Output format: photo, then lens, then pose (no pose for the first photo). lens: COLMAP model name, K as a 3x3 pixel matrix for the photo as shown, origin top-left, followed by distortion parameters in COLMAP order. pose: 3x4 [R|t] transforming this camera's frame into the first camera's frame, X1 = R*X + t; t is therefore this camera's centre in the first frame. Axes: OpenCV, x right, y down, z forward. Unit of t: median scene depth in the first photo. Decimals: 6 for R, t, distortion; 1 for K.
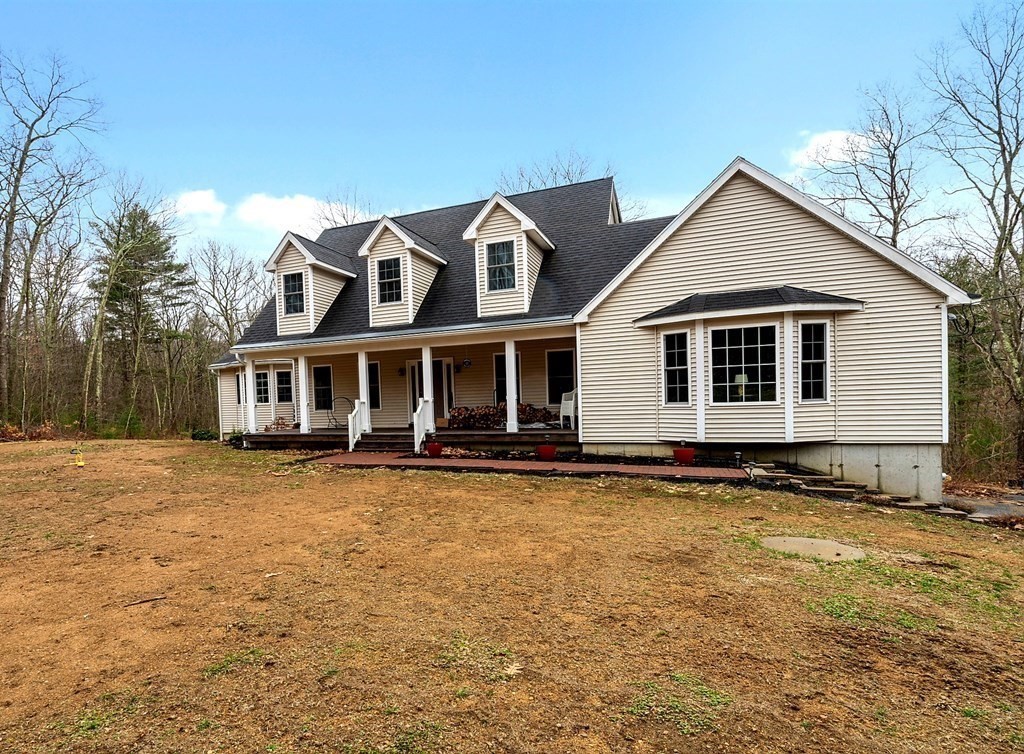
lens RADIAL K [[483.0, 0, 511.9], [0, 483.0, 417.8], [0, 0, 1]] dist [-0.001253, 0.000106]
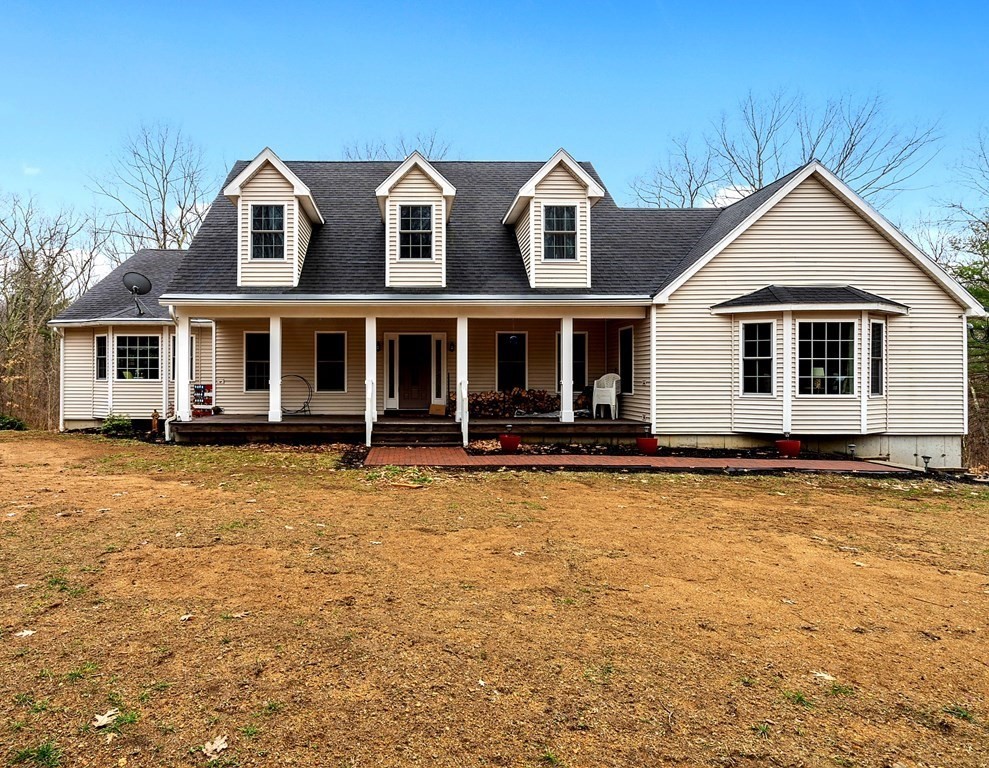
lens RADIAL K [[520.3, 0, 494.5], [0, 520.3, 384.0], [0, 0, 1]] dist [0.000665, -0.000642]
pose [[0.938601, 0.031760, 0.343540, -0.495858], [-0.016744, 0.998774, -0.046589, 0.007550], [-0.344598, 0.037976, 0.937982, 0.182870]]
